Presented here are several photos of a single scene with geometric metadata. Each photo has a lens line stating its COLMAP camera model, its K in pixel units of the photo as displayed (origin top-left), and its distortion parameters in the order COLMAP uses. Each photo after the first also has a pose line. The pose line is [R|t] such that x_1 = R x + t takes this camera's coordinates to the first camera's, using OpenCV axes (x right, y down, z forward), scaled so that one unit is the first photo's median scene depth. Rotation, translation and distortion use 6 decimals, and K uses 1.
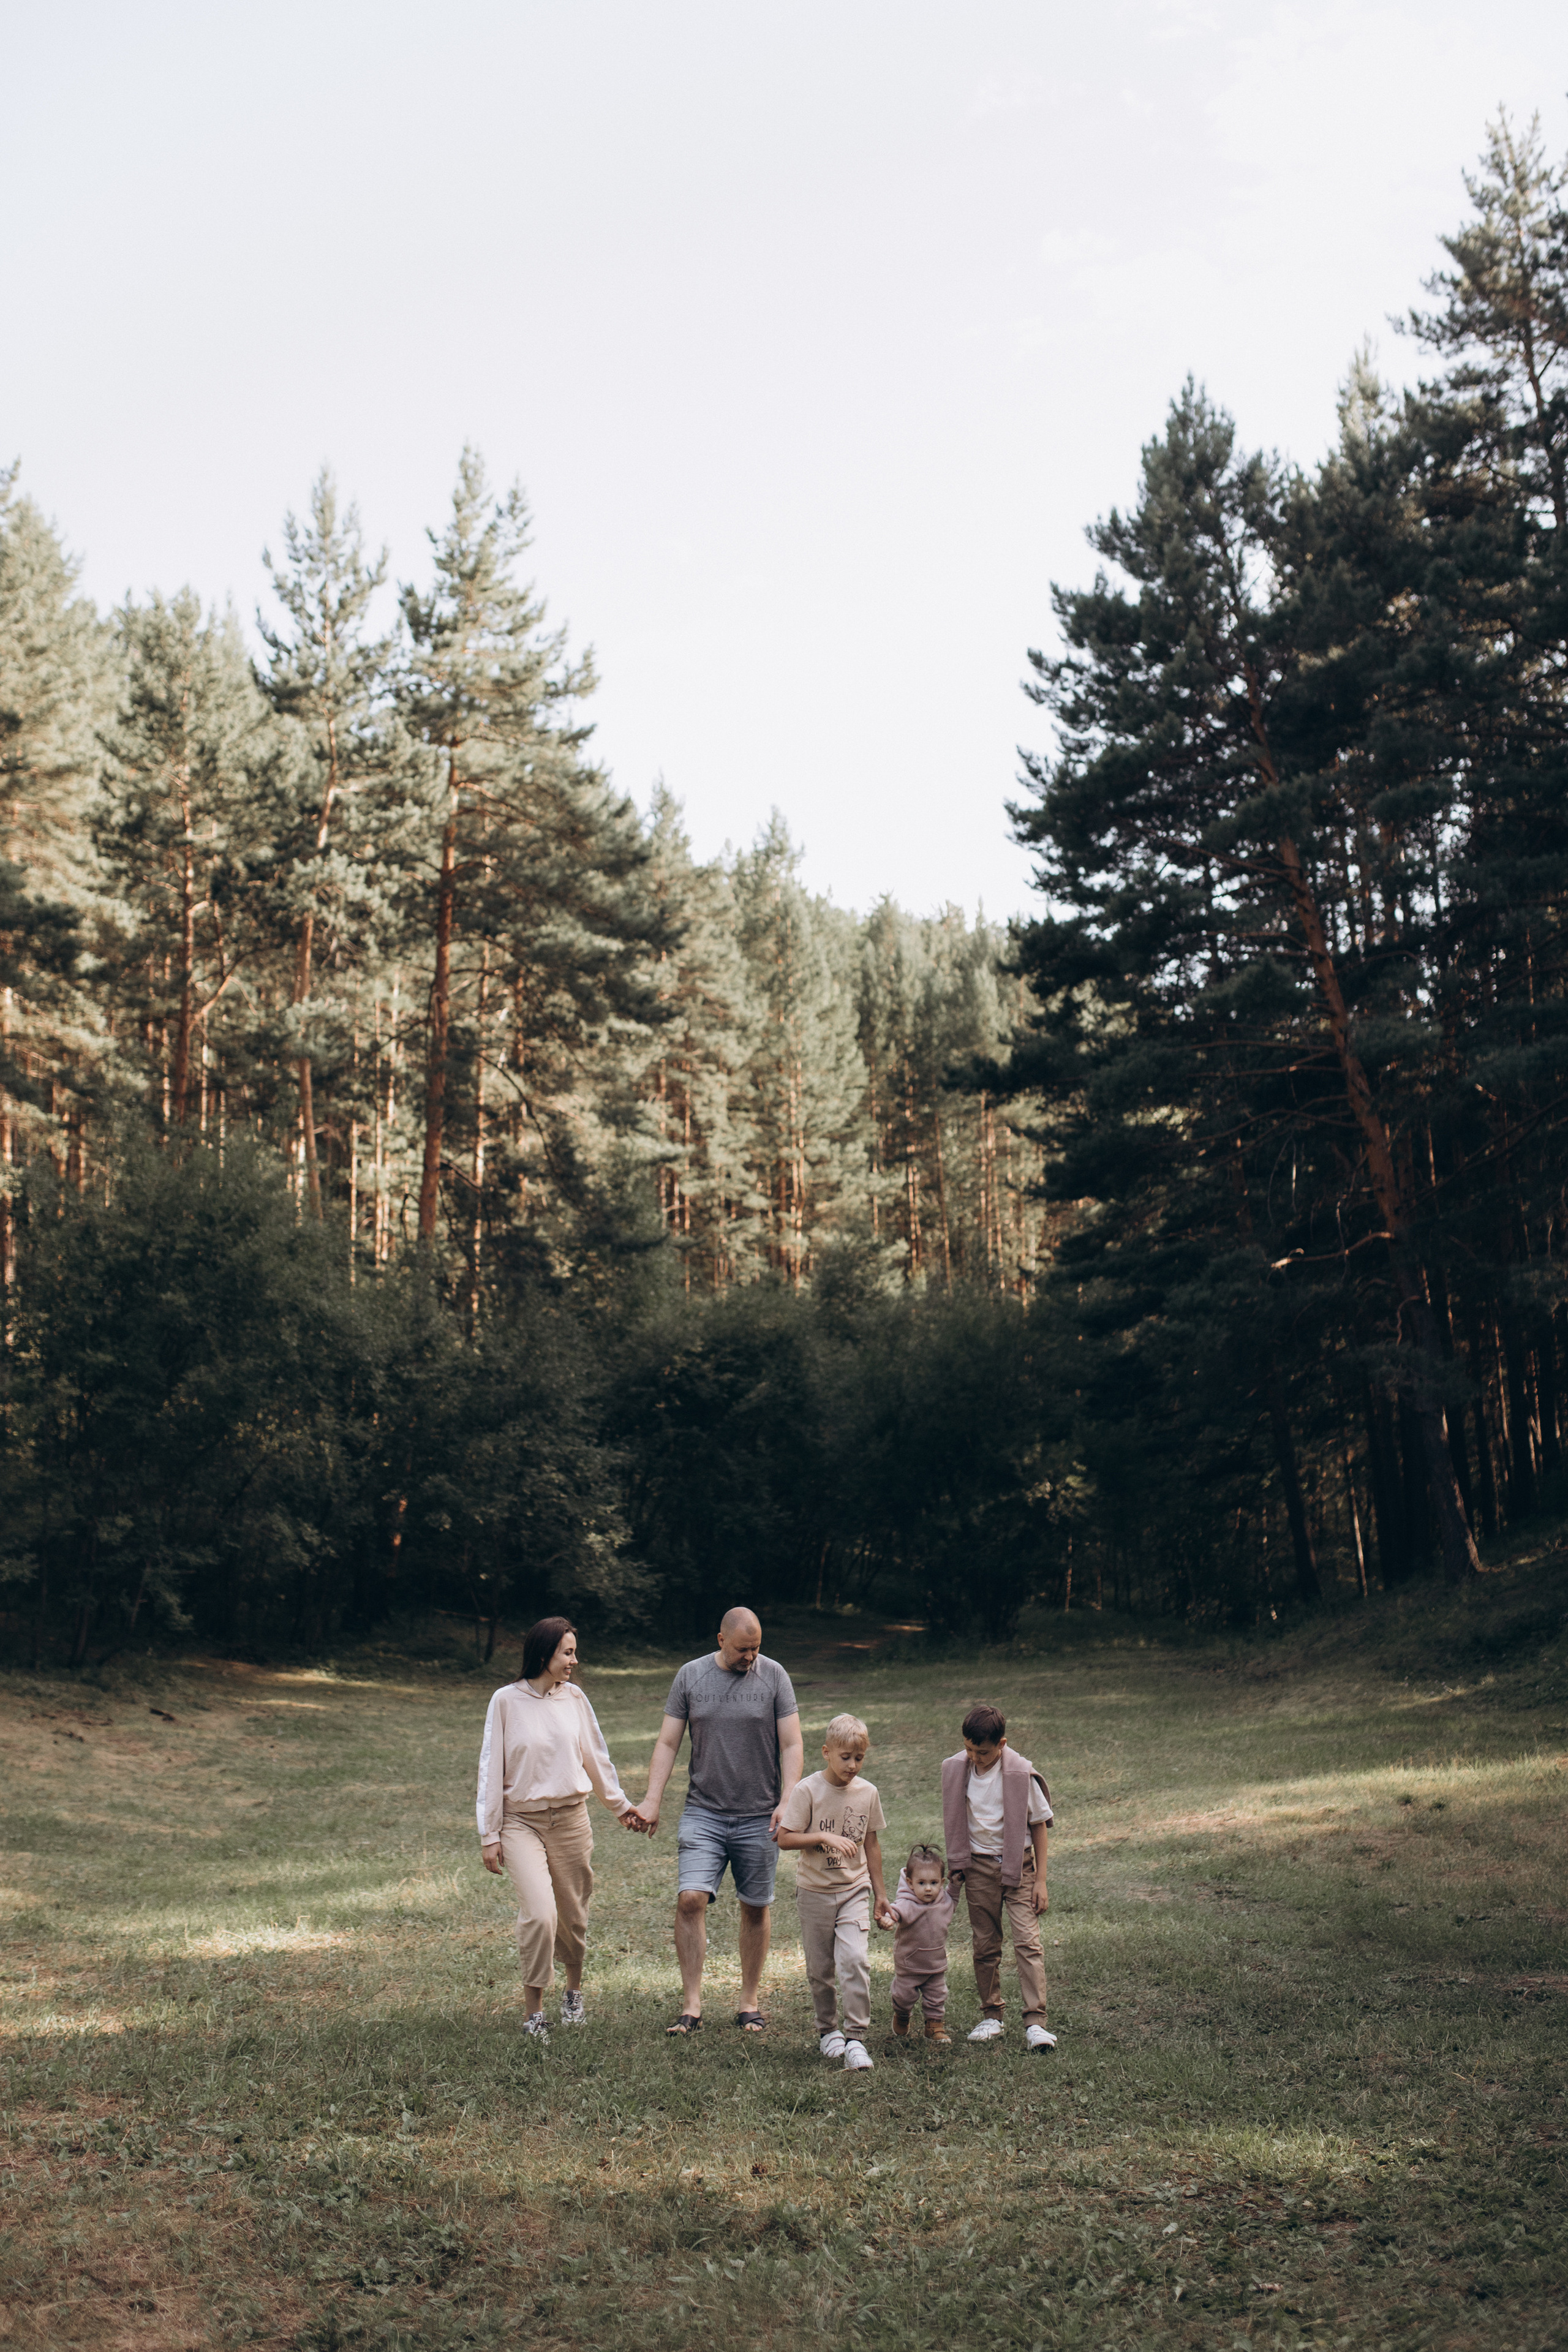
lens RADIAL K [[2375.5, 0, 714.0], [0, 2375.5, 1170.2], [0, 0, 1]] dist [0.034712, -0.004588]
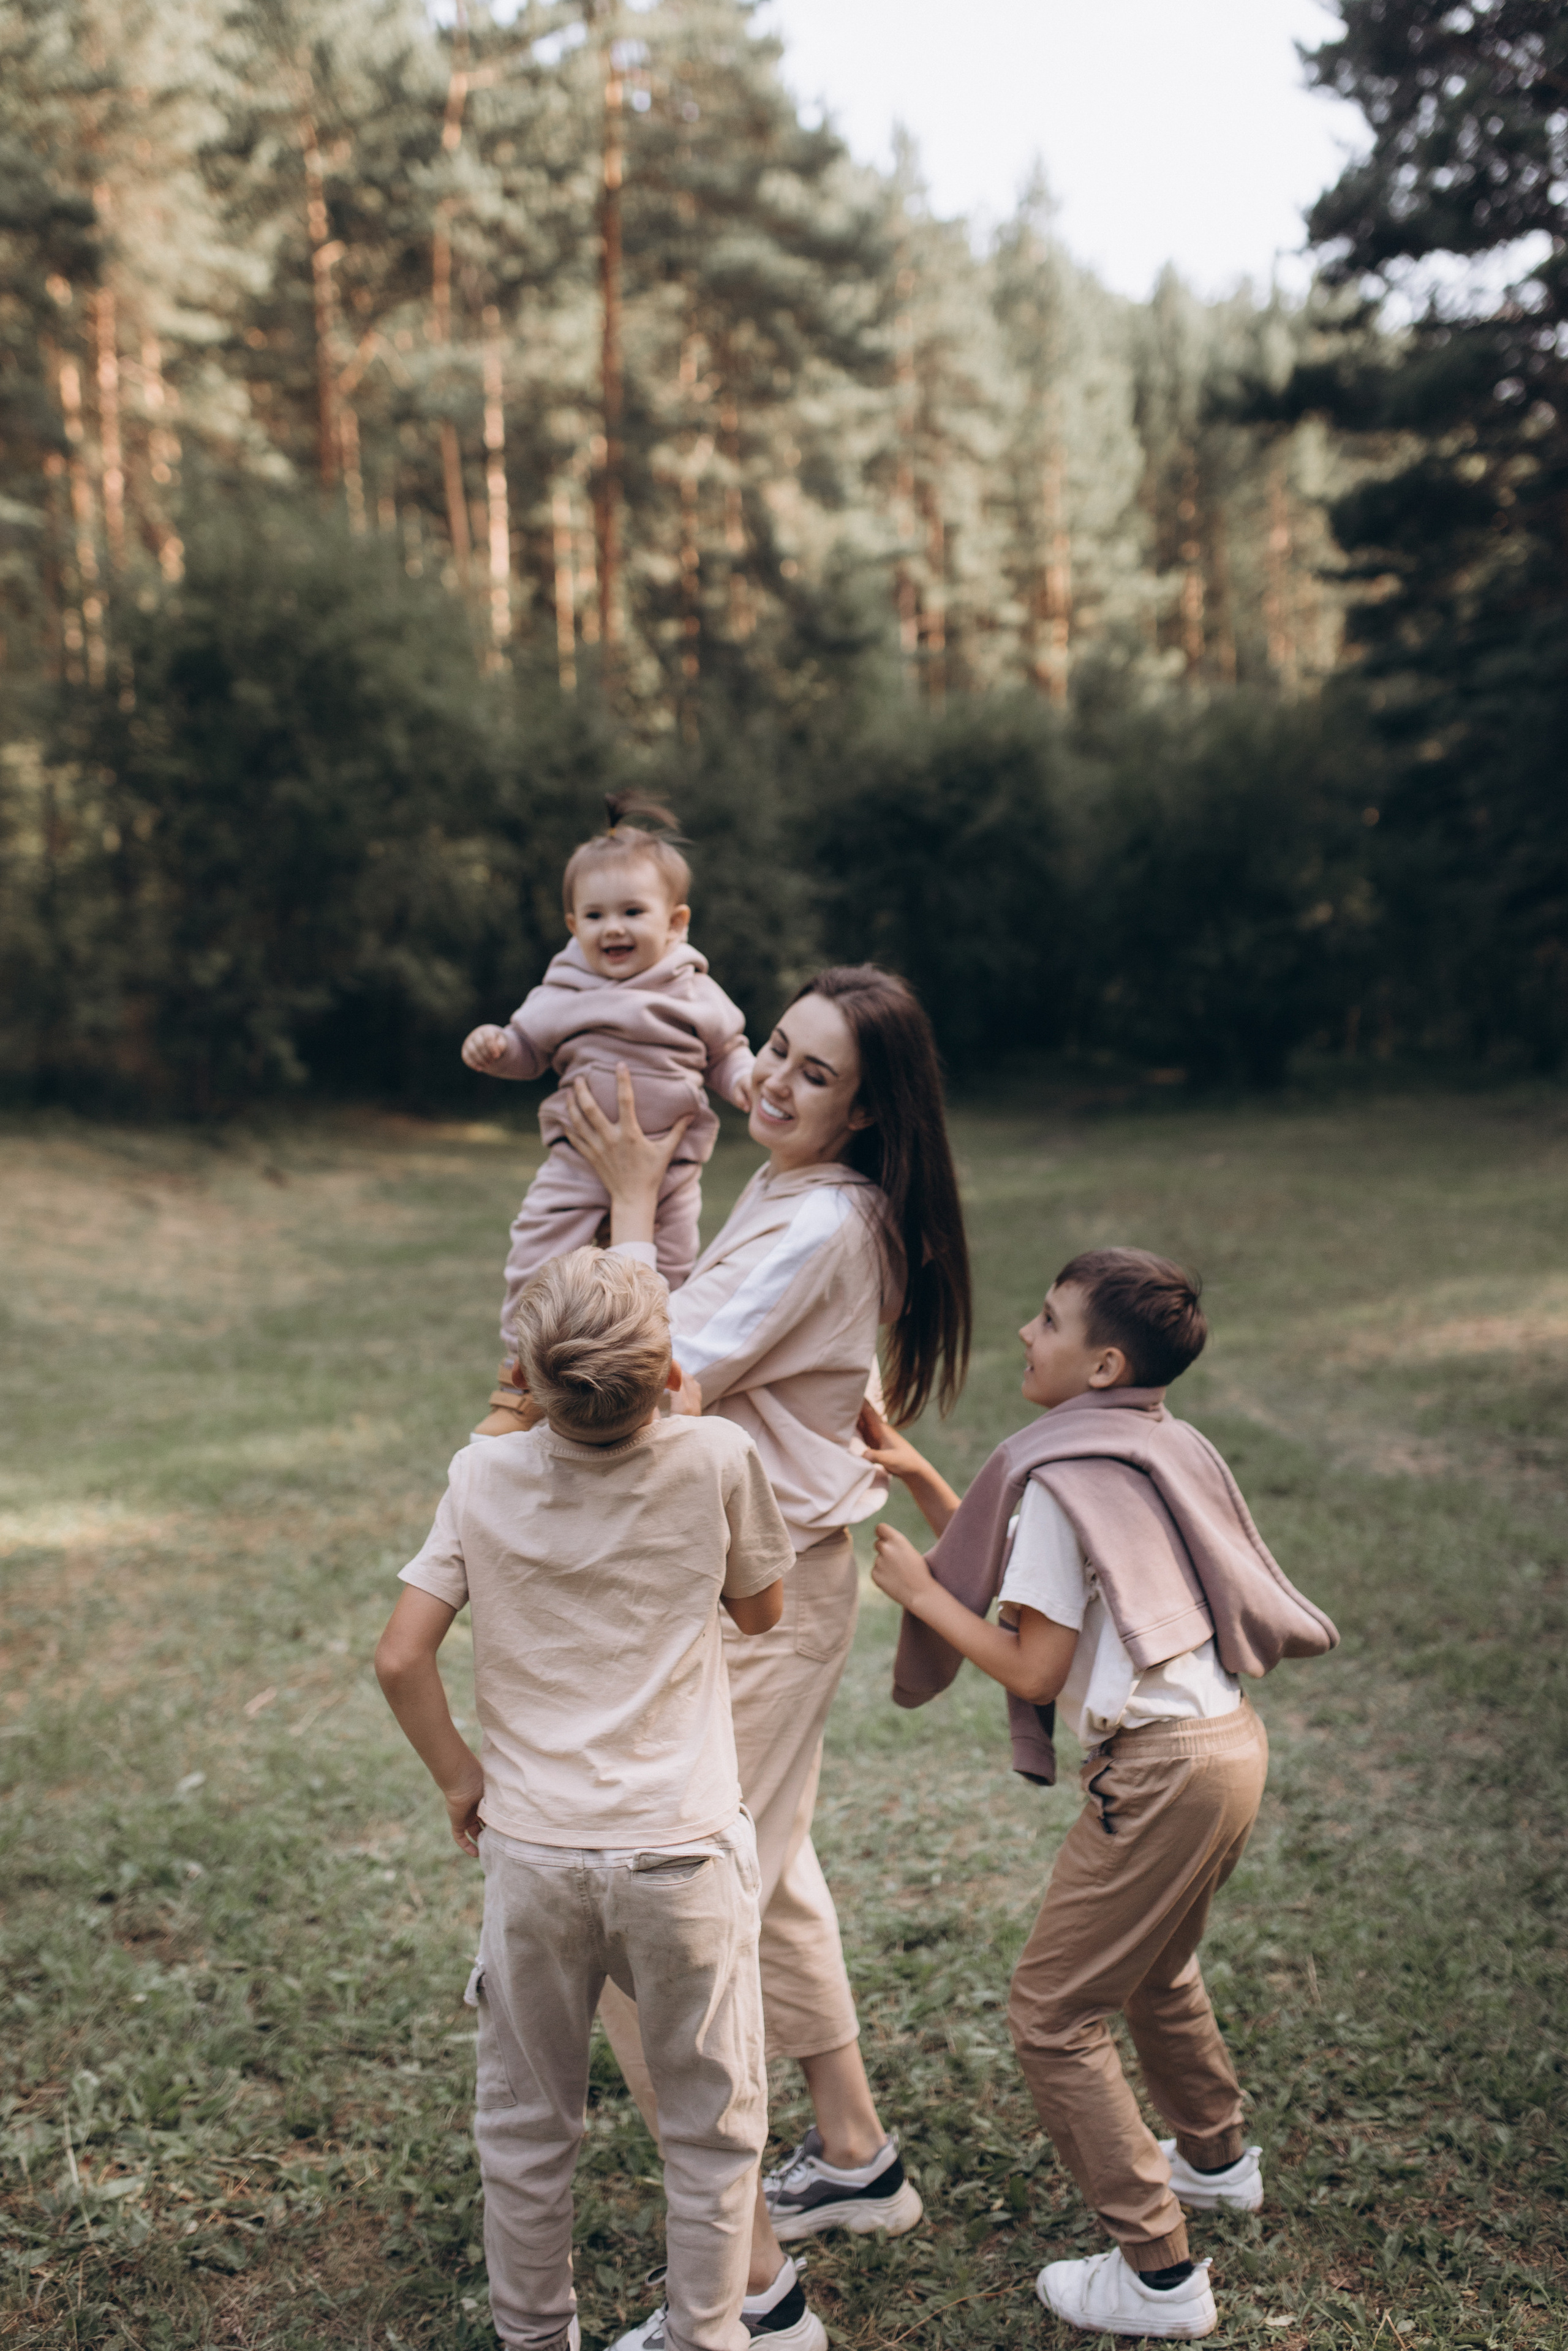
lens RADIAL K [[2374.3, 0, 714.0], [0, 2374.3, 1169.7], [0, 0, 1]] dist [0.034712, -0.004588]
pose [[0.992799, -0.004587, -0.119703, 0.019693], [0.031445, 0.974203, 0.223472, 0.020348], [0.115590, -0.225627, 0.967332, 0.100477]]
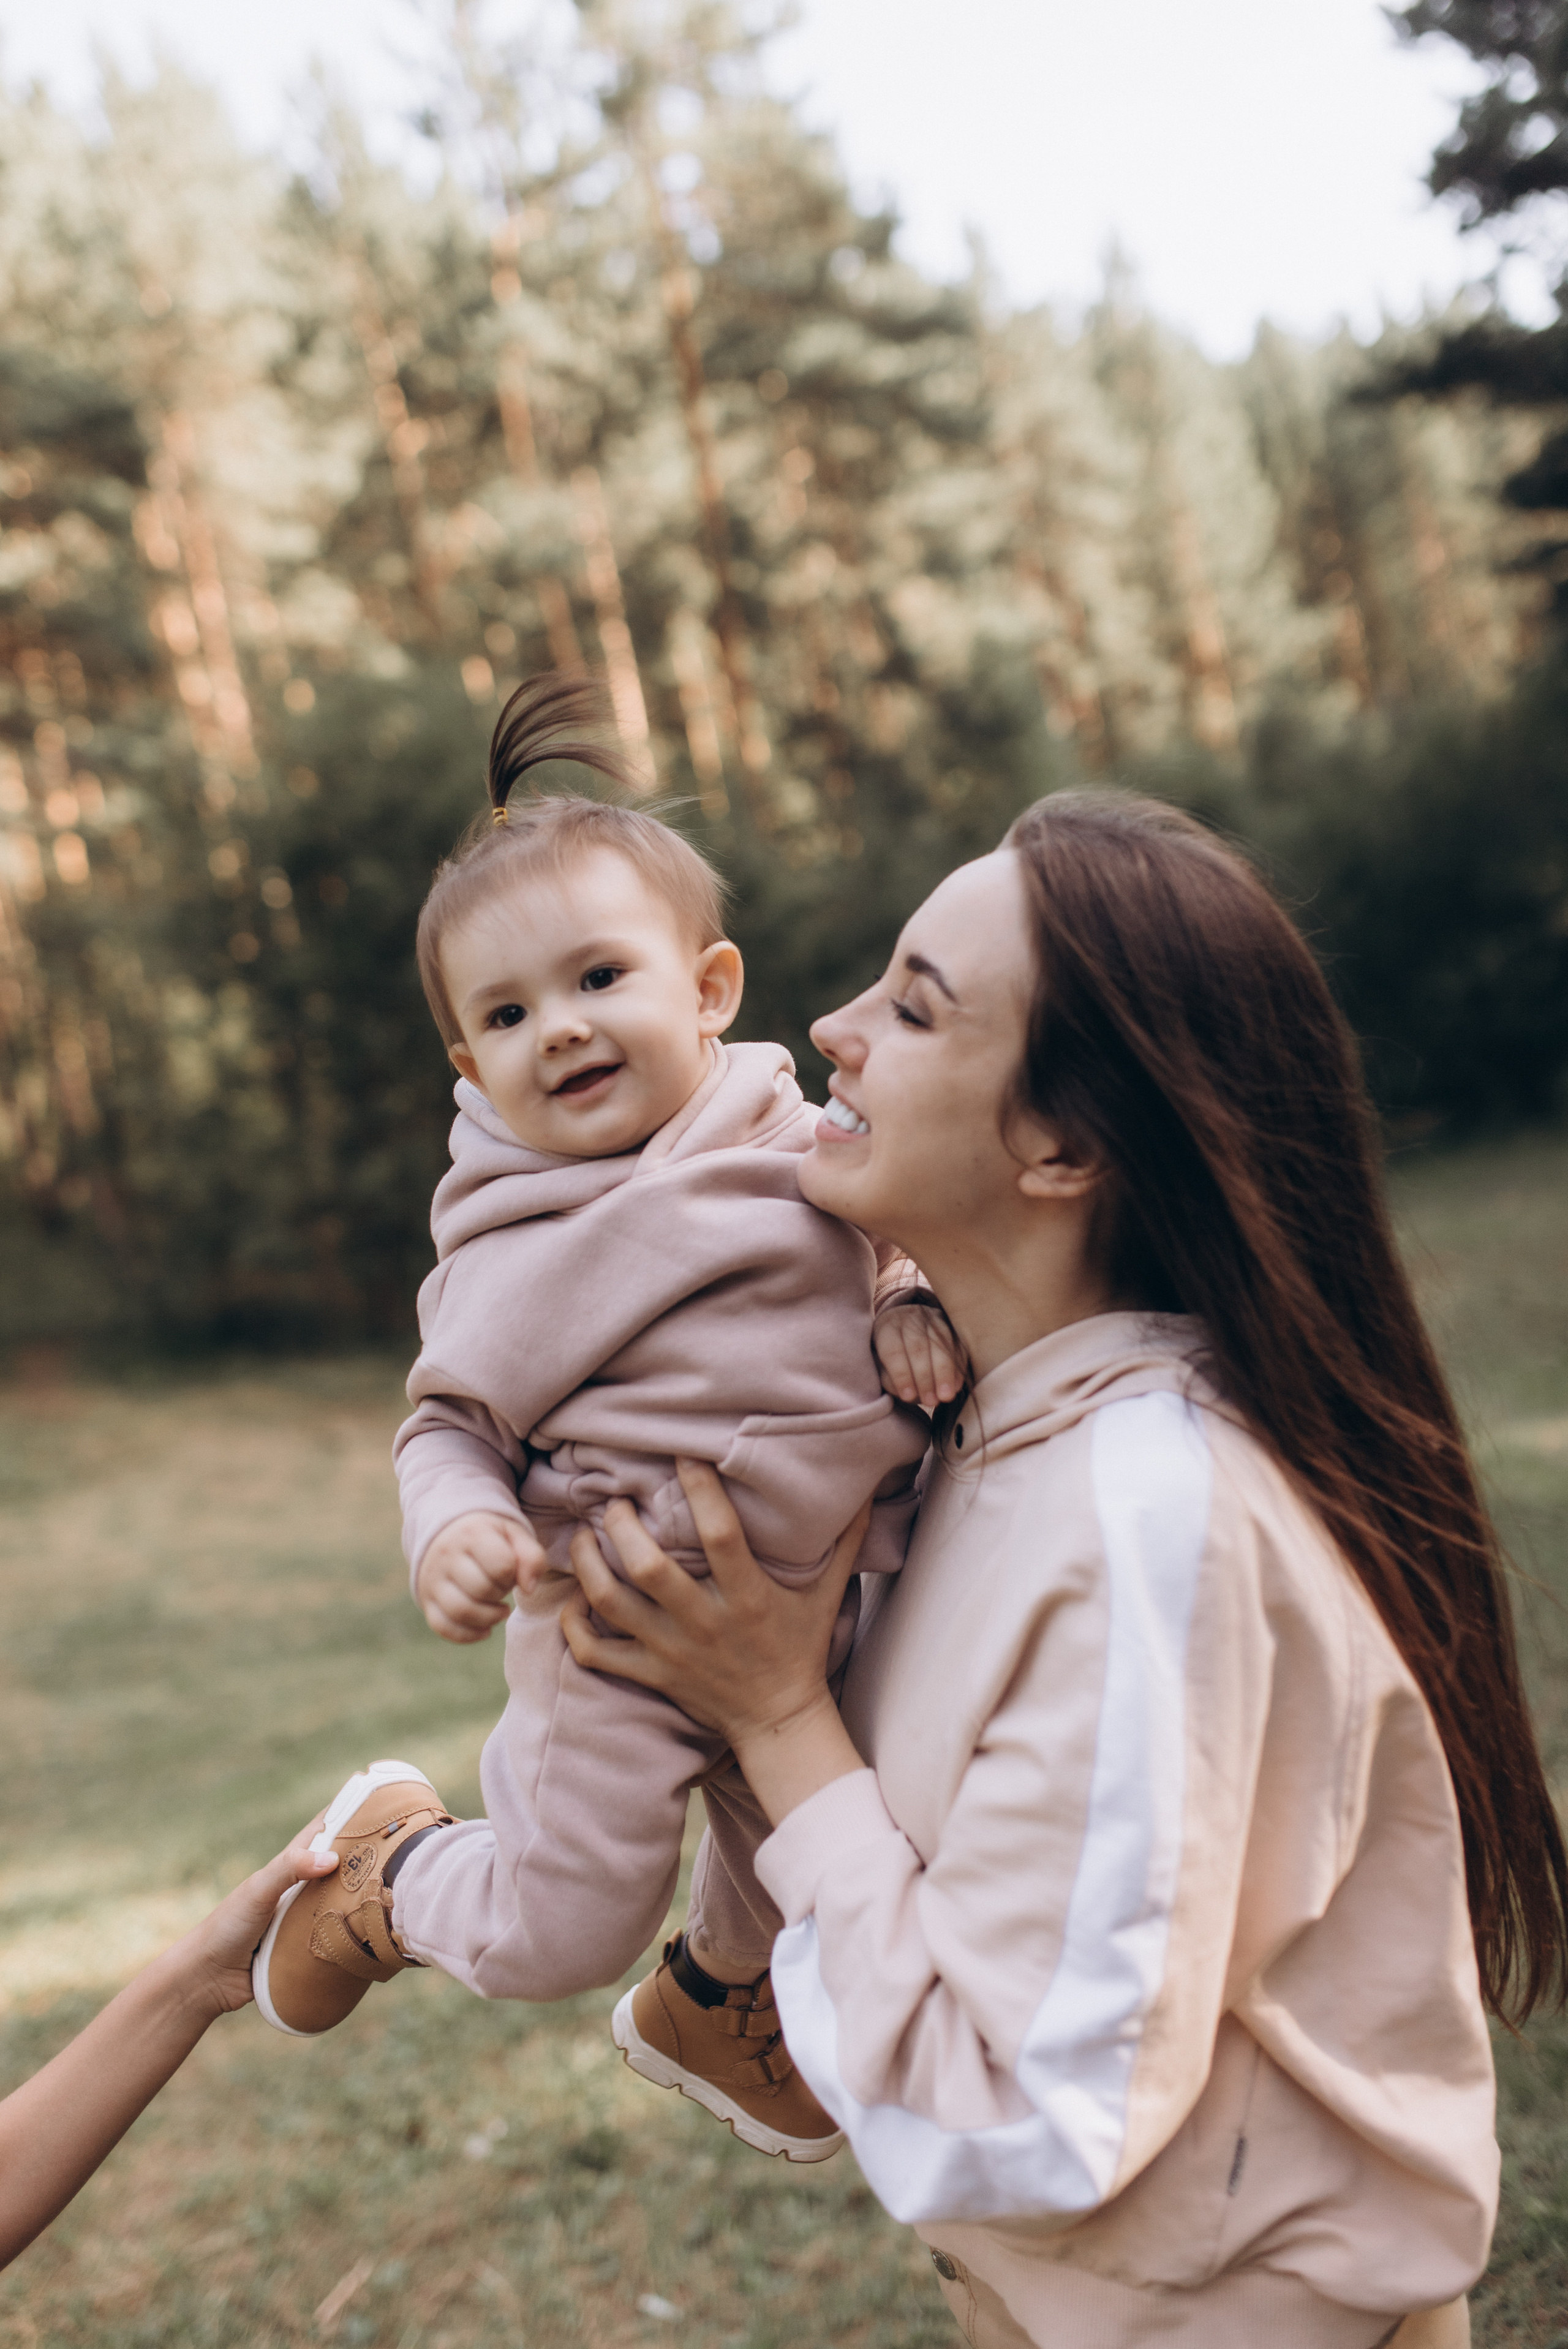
lens RADIAL K [[2372.4, 0, 714.1], [0, 2372.4, 1168.7], [0, 0, 1]] dist [0.034712, -0.004588]
pose [[0.962463, -0.173589, -0.208644, 0.014987], [0.206967, 0.966713, 0.150436, 0.030458], [0.175585, -0.187971, 0.966352, 0.147641]]
